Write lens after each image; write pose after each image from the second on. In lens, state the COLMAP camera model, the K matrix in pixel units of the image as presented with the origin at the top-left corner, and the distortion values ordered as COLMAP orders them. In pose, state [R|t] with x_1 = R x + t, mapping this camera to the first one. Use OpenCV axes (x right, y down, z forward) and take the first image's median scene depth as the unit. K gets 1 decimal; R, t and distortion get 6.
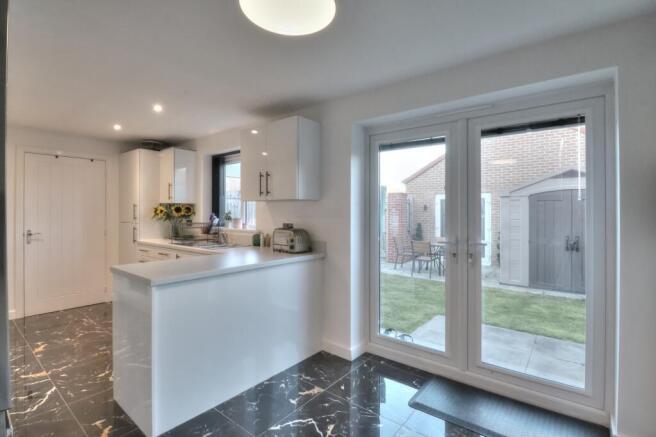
lens RADIAL K [[311.6, 0, 334.1], [0, 311.6, 212.5], [0, 0, 1]] dist [-0.012433, -0.002970]
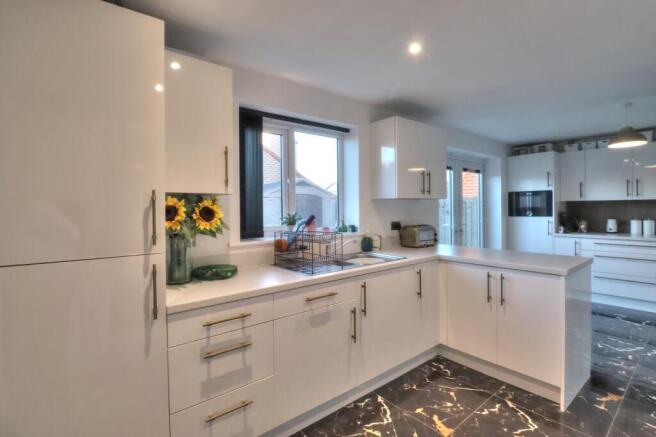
lens RADIAL K [[311.6, 0, 328.7], [0, 311.6, 211.9], [0, 0, 1]] dist [-0.012433, -0.002970]
pose [[0.228047, -0.014189, 0.973547, -1.494490], [0.009505, 0.999879, 0.012346, -0.013245], [-0.973604, 0.006438, 0.228154, 1.244839]]
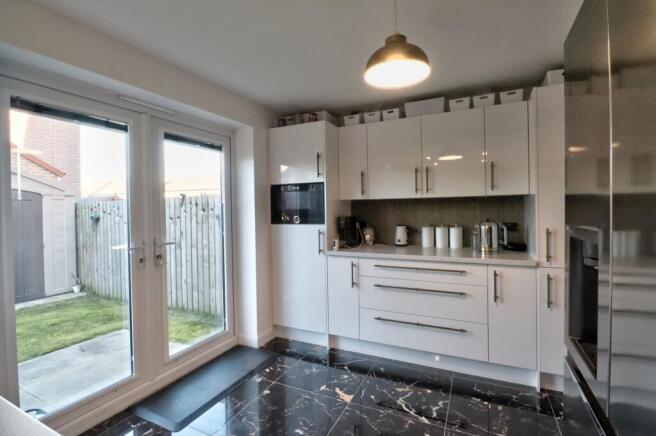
lens RADIAL K [[311.6, 0, 331.3], [0, 311.6, 216.8], [0, 0, 1]] dist [-0.012433, -0.002970]
pose [[-0.217914, -0.022698, 0.975704, -0.584194], [0.012913, 0.999575, 0.026137, -0.007863], [-0.975883, 0.018295, -0.217528, 0.624773]]
